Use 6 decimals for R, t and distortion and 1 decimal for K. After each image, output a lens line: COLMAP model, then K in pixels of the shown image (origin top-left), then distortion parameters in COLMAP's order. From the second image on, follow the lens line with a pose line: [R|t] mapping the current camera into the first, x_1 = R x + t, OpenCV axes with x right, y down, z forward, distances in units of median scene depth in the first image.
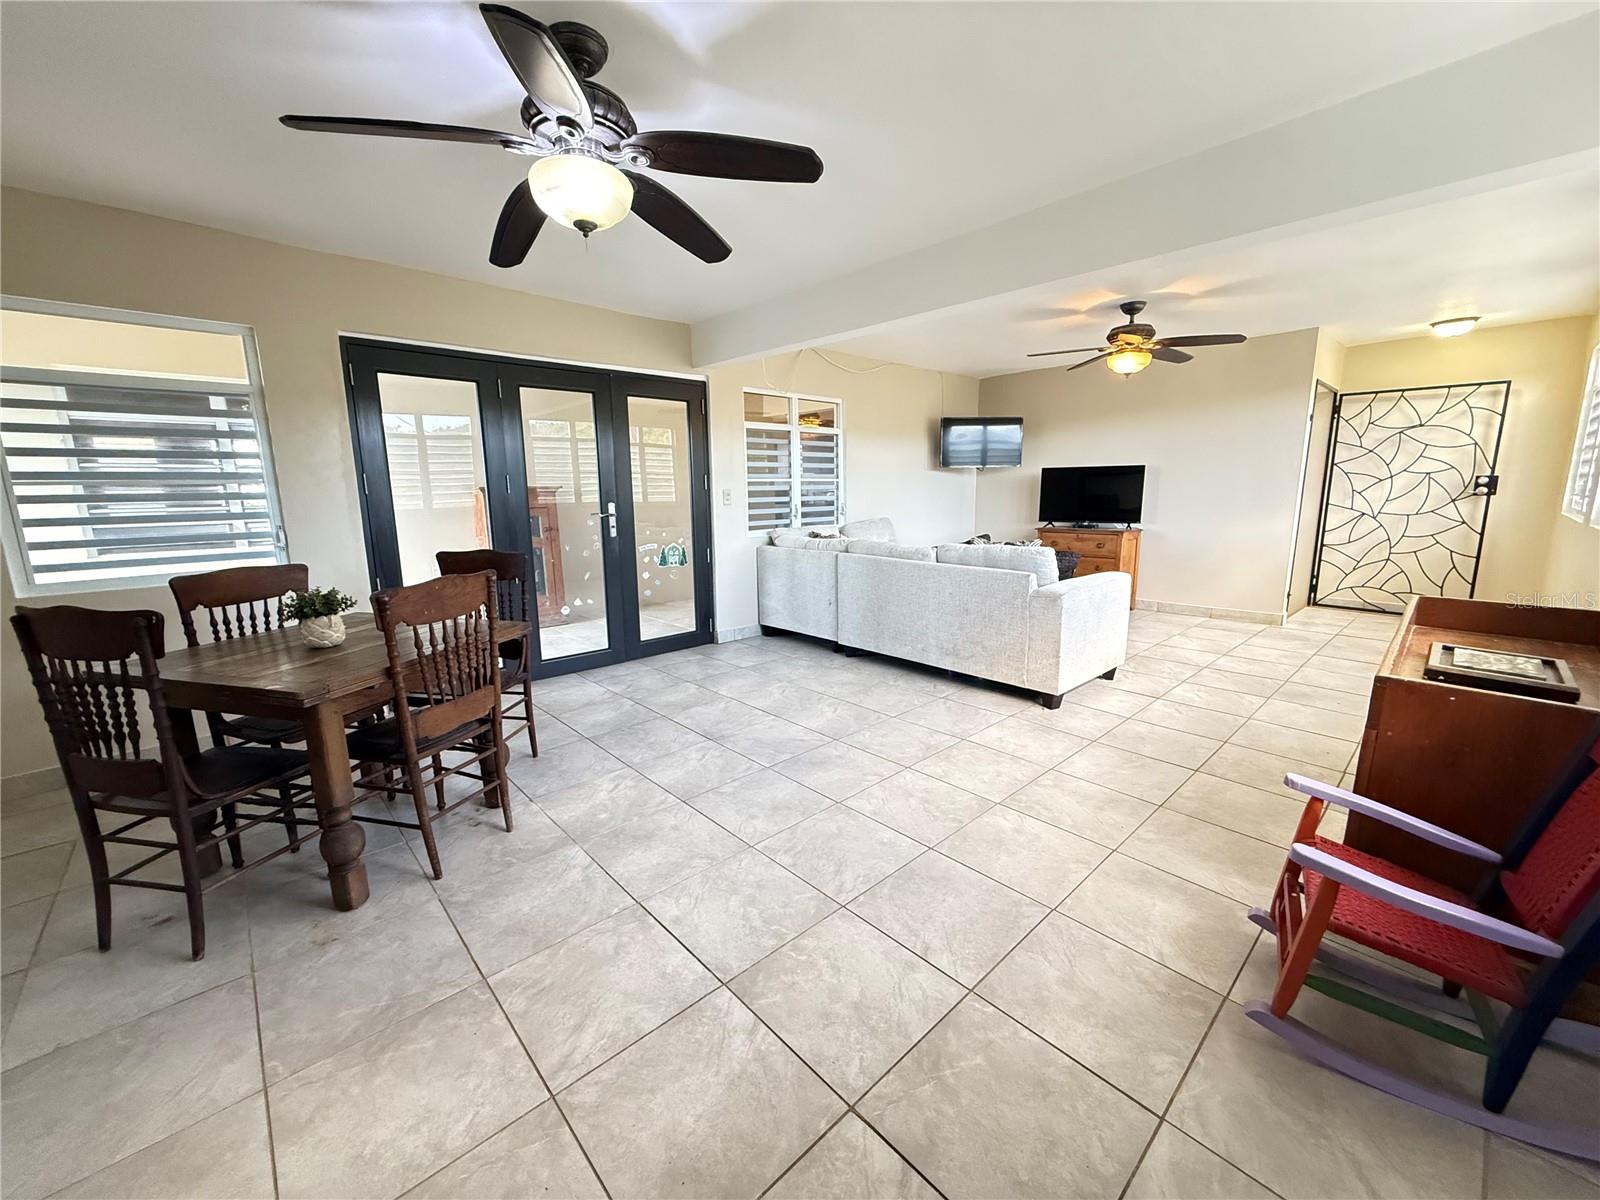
lens RADIAL K [[637.1, 0, 798.6], [0, 637.1, 601.1], [0, 0, 1]] dist [-0.000647, -0.000027]
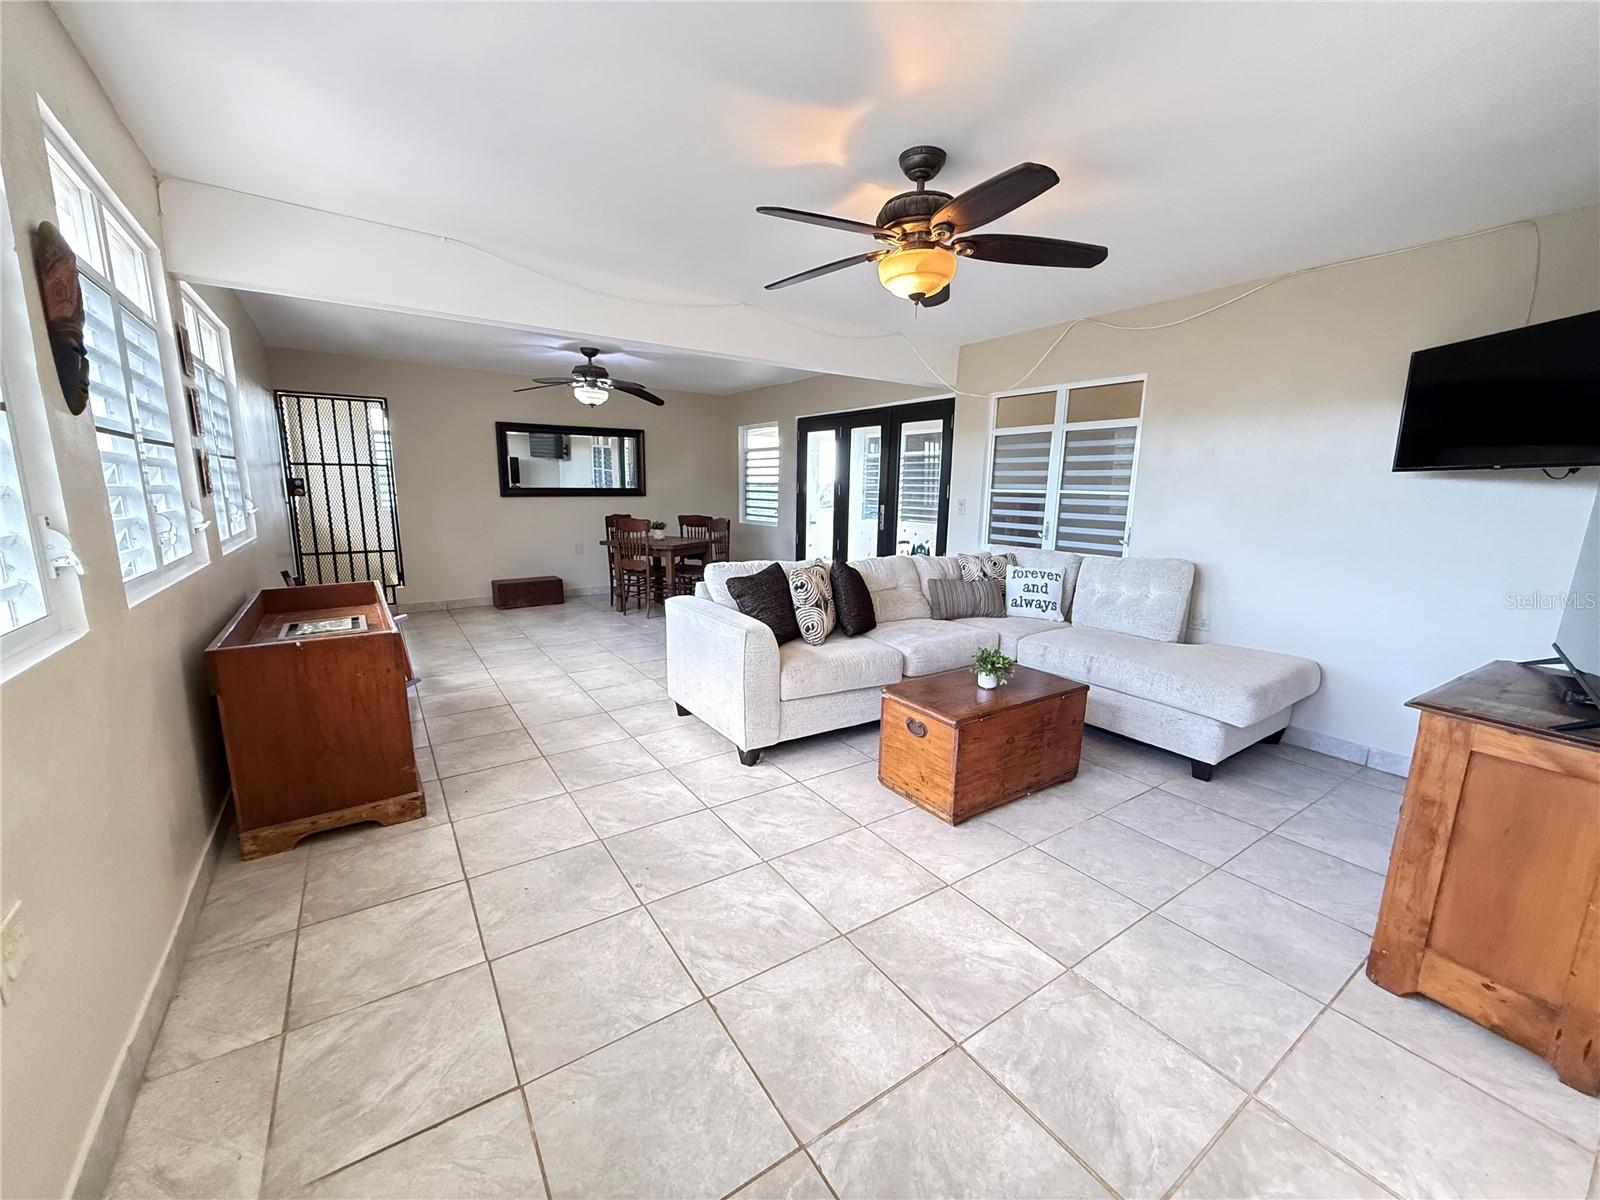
lens RADIAL K [[637.1, 0, 798.6], [0, 637.1, 601.1], [0, 0, 1]] dist [-0.000647, -0.000027]
pose [[-0.152211, 0.187158, -0.970466, 1.066591], [-0.190223, 0.958001, 0.214590, -0.211007], [0.969870, 0.217268, -0.110217, 1.004833]]
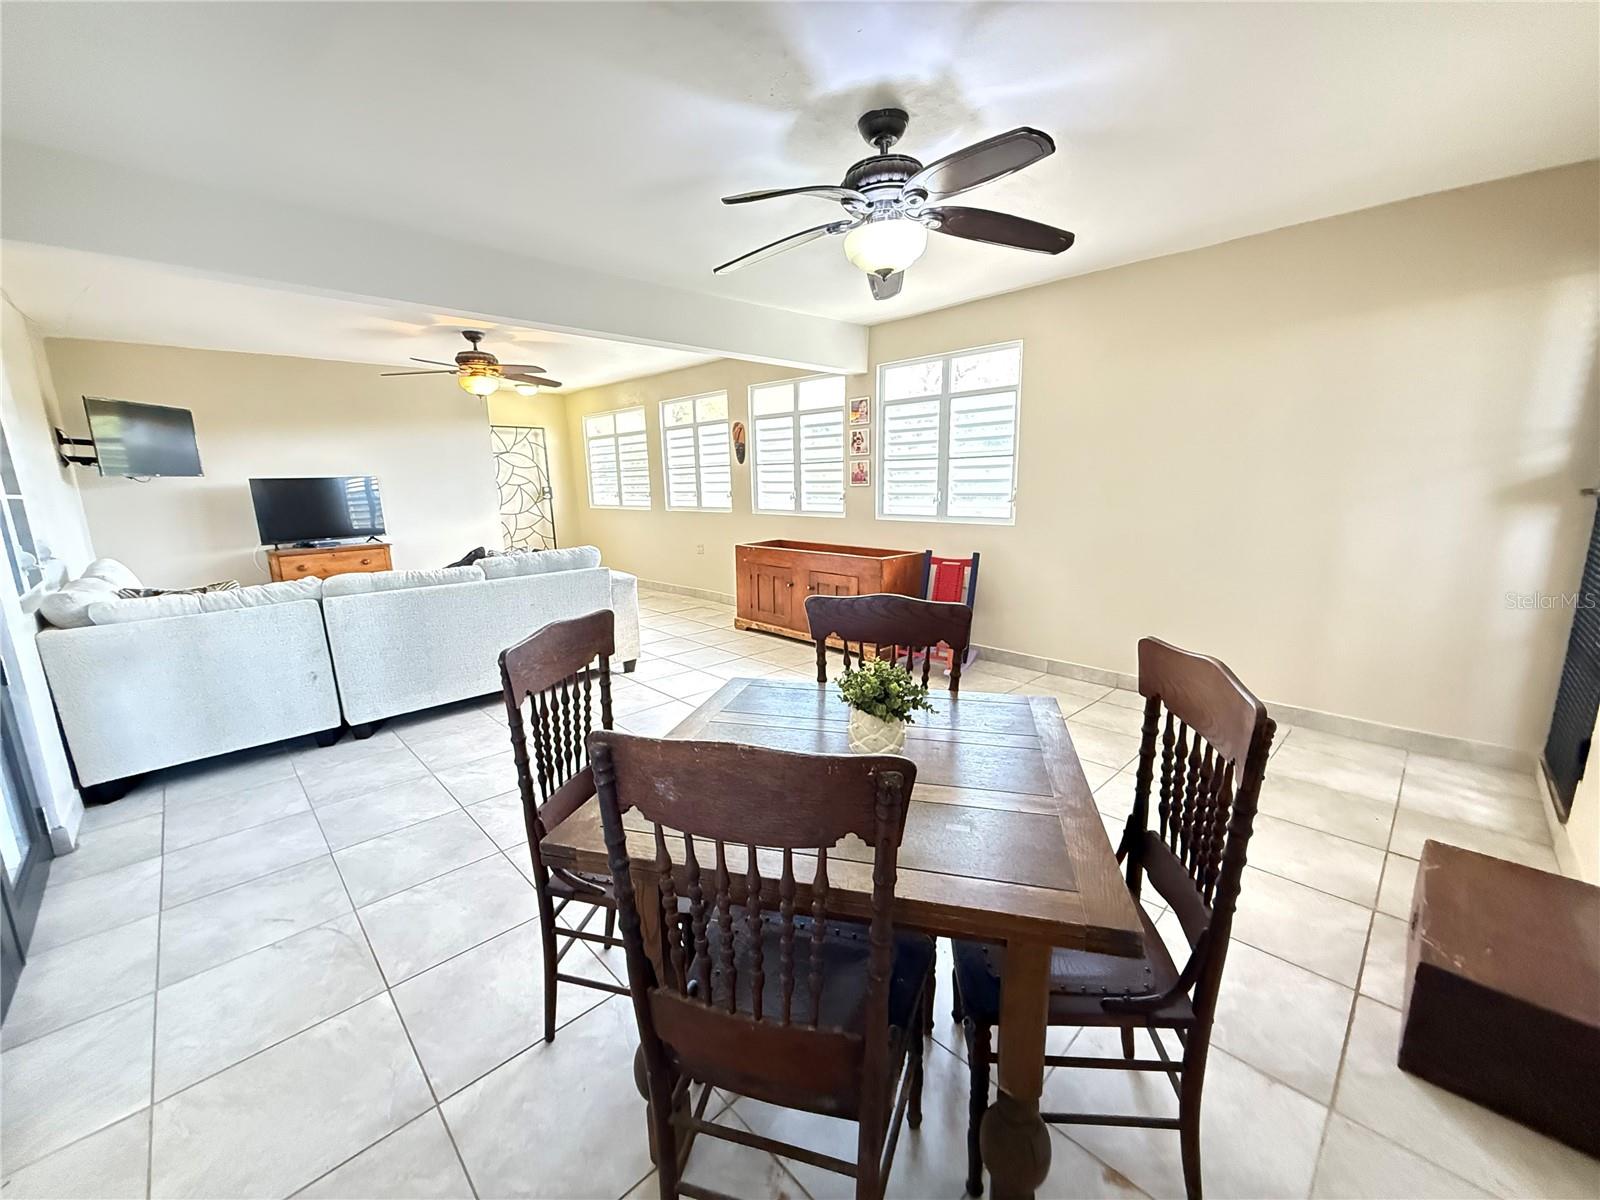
lens RADIAL K [[637.1, 0, 798.6], [0, 637.1, 601.1], [0, 0, 1]] dist [-0.000647, -0.000027]
pose [[-0.023104, -0.178802, 0.983614, -0.645829], [0.201495, 0.962853, 0.179761, -0.097249], [-0.979217, 0.202346, 0.013782, 0.507666]]
